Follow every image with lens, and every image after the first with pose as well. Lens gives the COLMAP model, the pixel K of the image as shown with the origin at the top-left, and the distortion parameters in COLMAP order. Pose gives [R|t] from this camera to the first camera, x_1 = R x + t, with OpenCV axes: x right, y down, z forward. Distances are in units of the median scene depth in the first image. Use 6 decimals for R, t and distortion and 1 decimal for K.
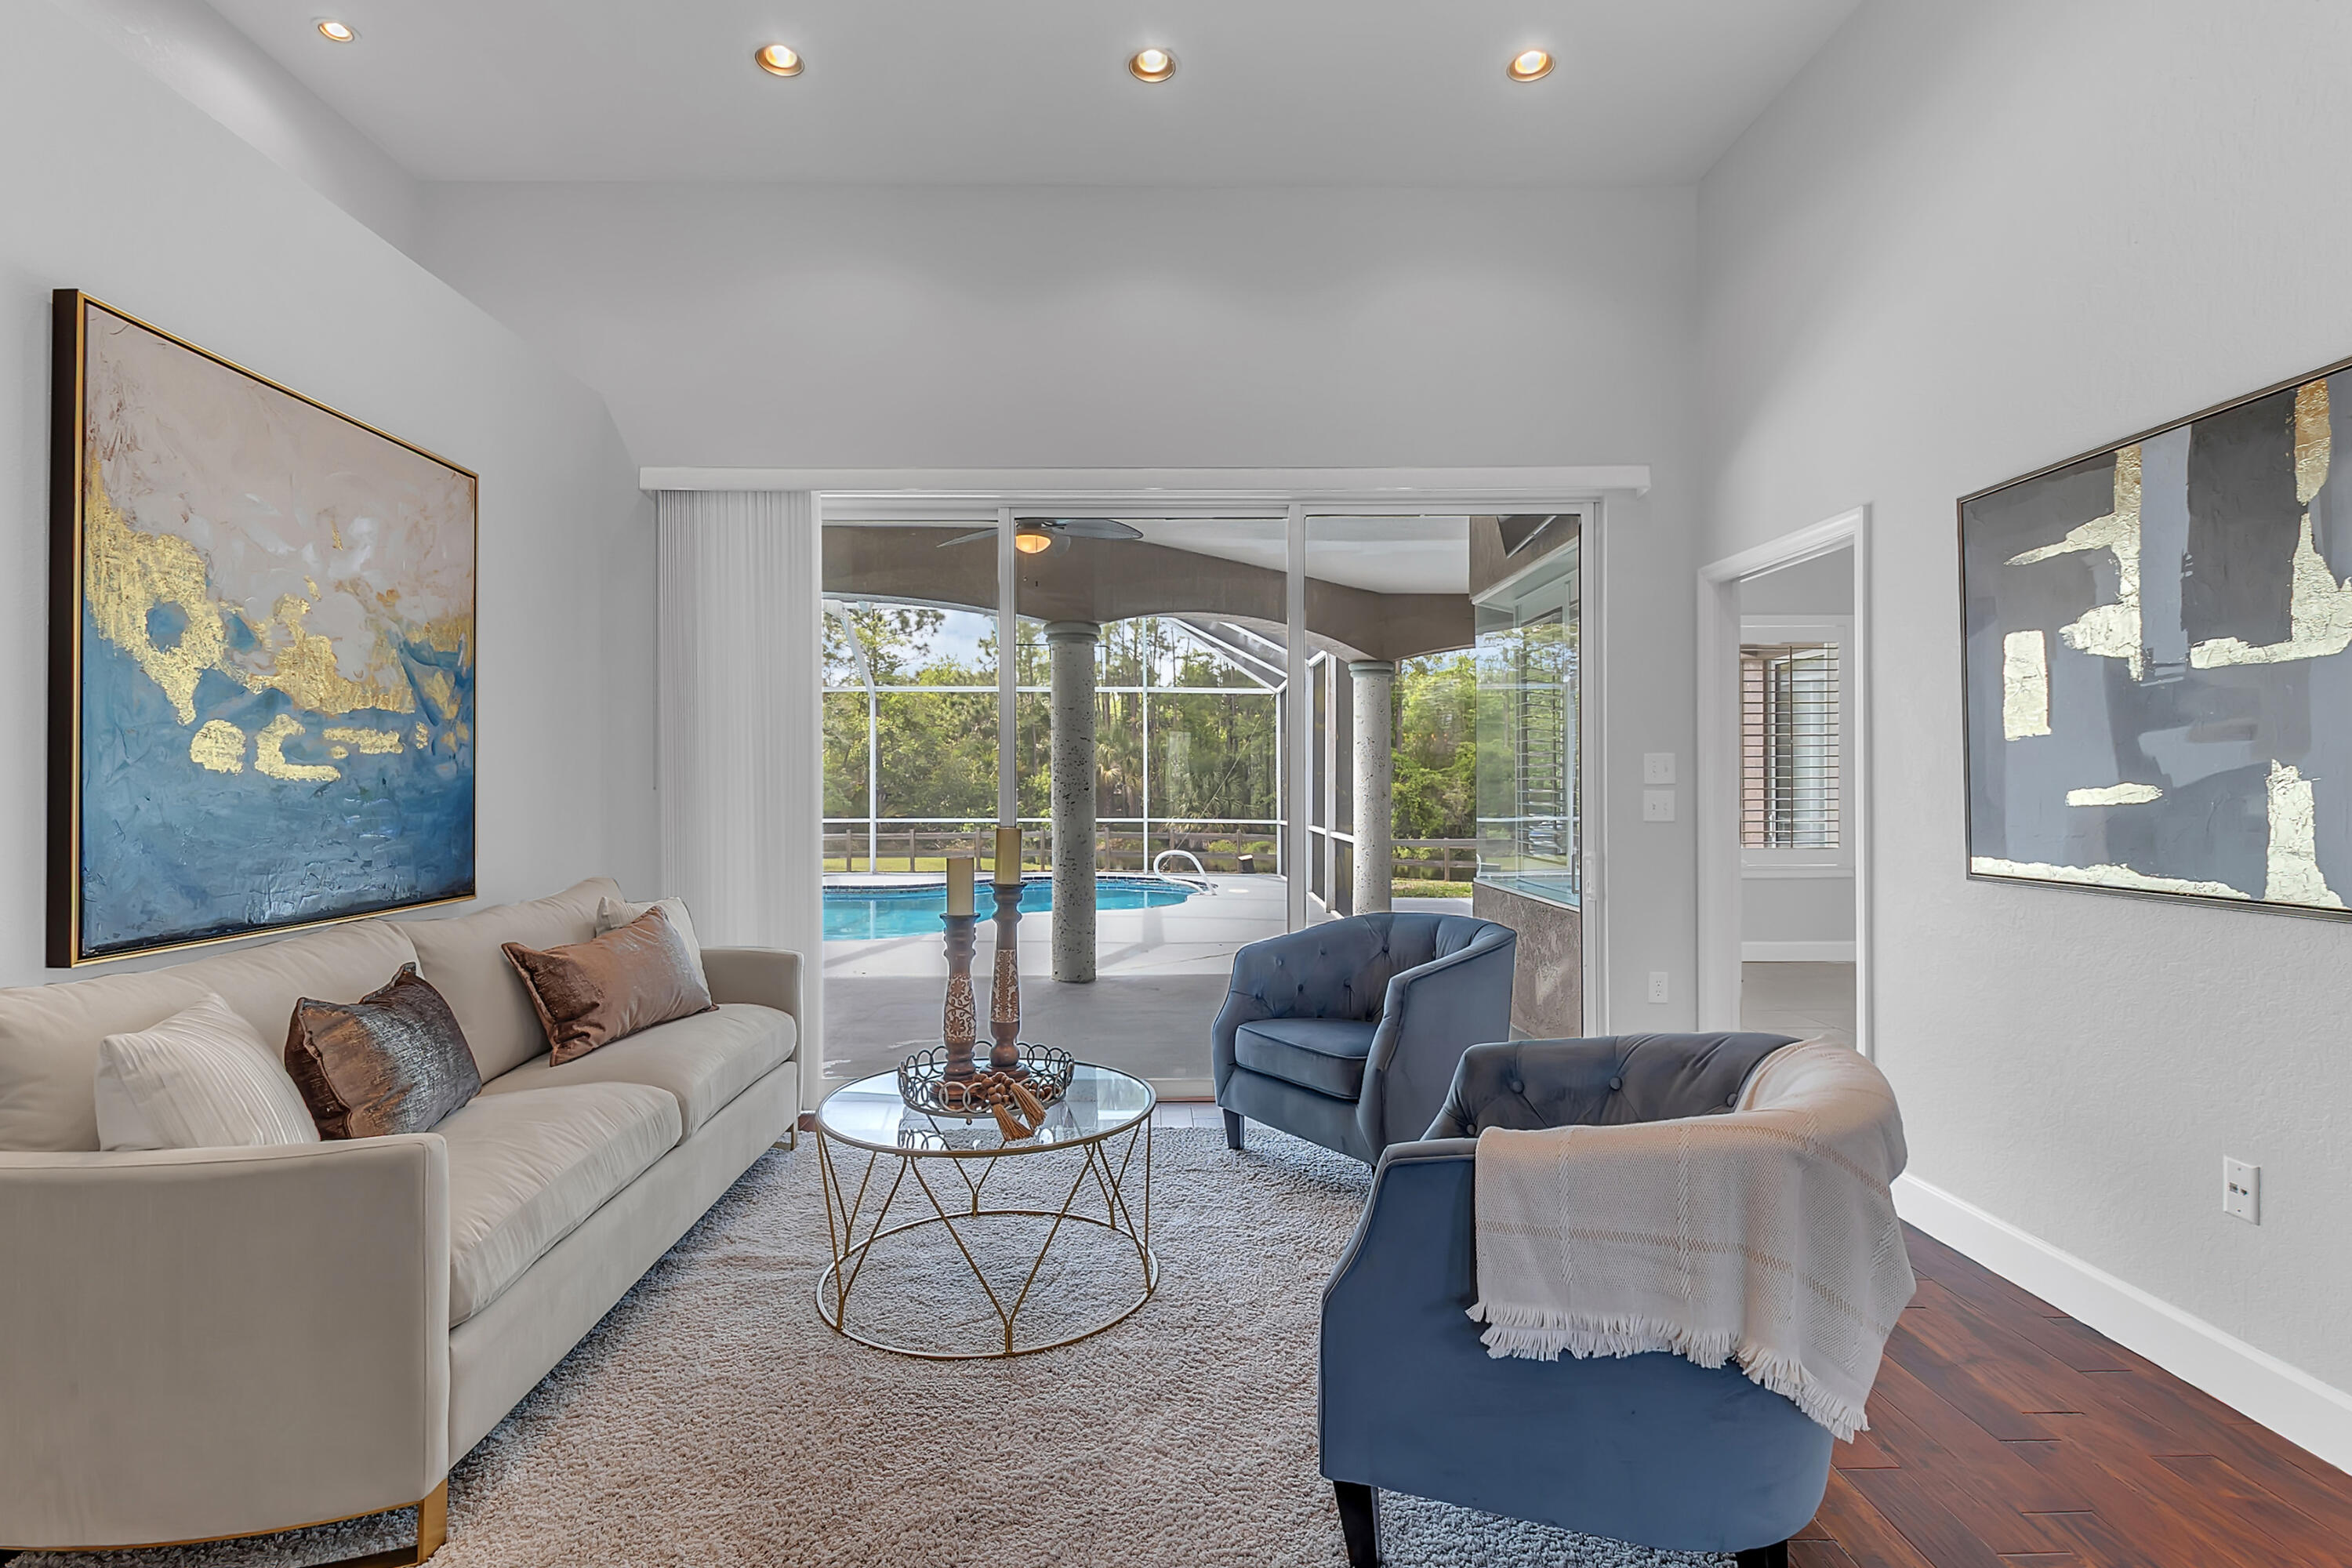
lens RADIAL K [[1144.5, 0, 1183.3], [0, 1144.5, 782.7], [0, 0, 1]] dist [0.002240, -0.000216]
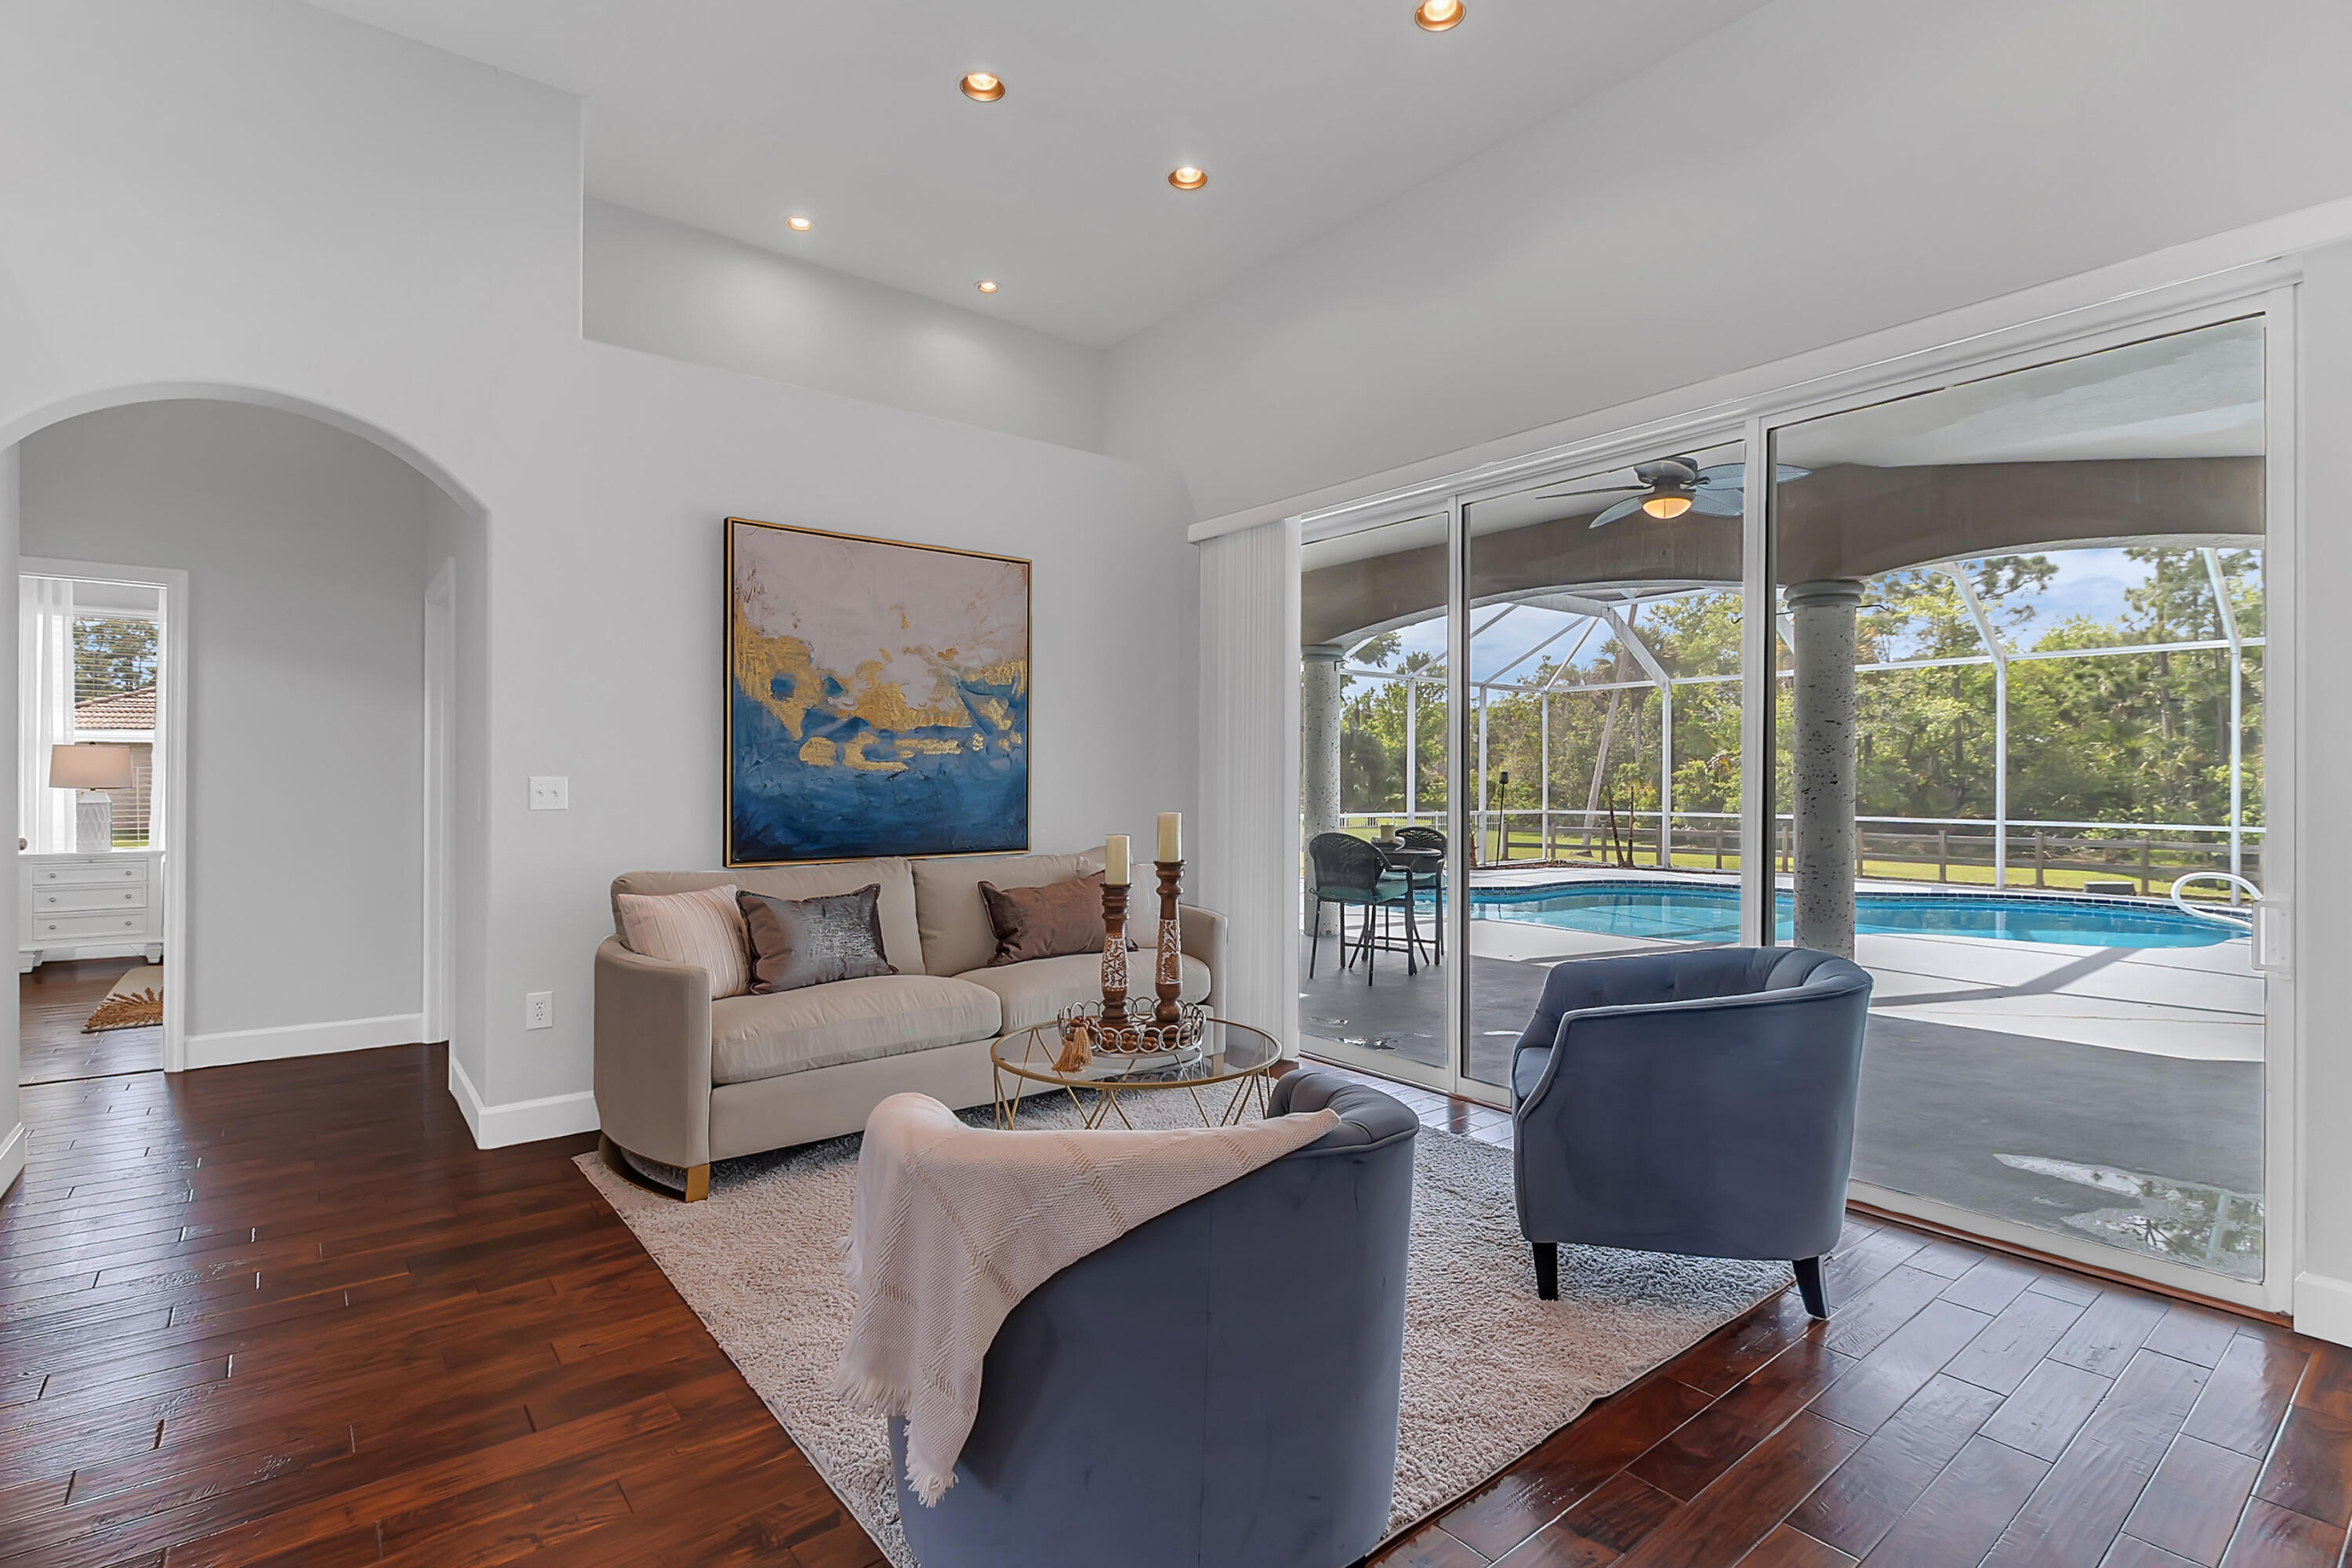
lens RADIAL K [[1121.5, 0, 1155.4], [0, 1121.5, 777.7], [0, 0, 1]] dist [0.003239, 0.000072]
pose [[0.602822, 0.001908, -0.797874, 0.689746], [-0.000345, 0.999998, 0.002131, 0.003407], [0.797876, -0.001009, 0.602821, 0.303411]]
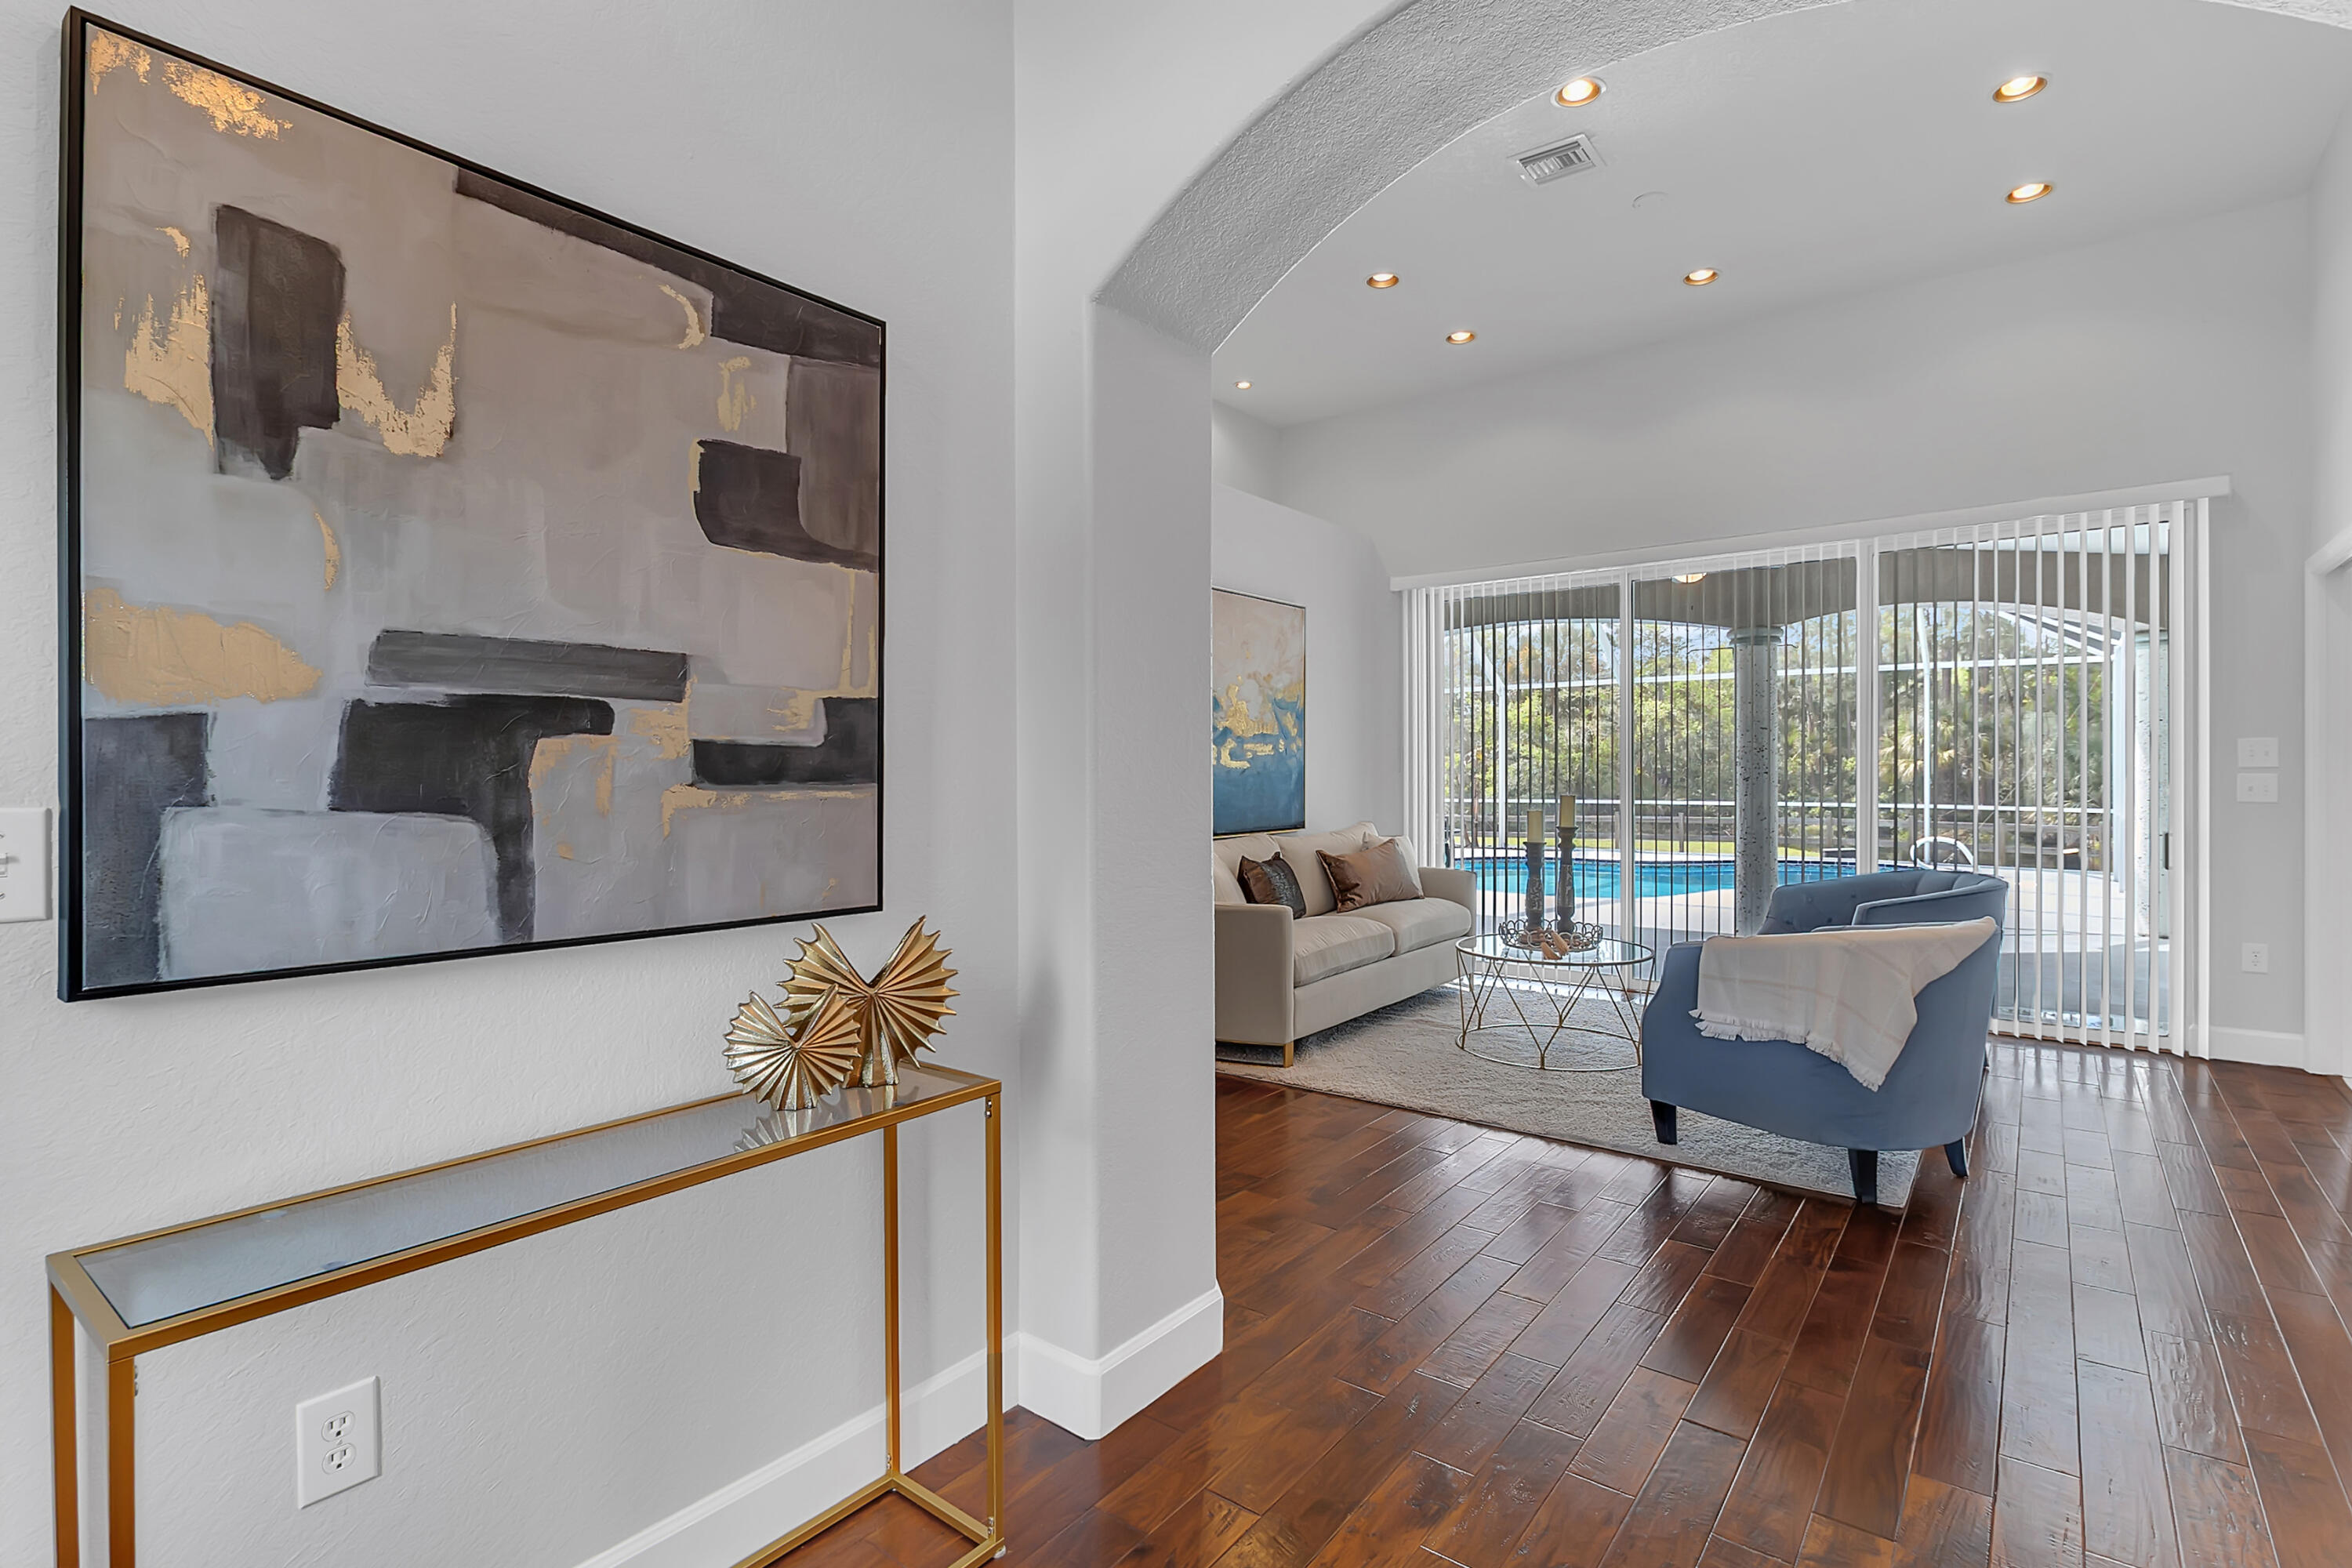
lens RADIAL K [[1121.5, 0, 1155.4], [0, 1121.5, 777.7], [0, 0, 1]] dist [0.003239, 0.000072]
pose [[0.768312, 0.001950, -0.640072, 0.426017], [0.004465, 0.999955, 0.008406, -0.002307], [0.640060, -0.009316, 0.768269, -0.656649]]
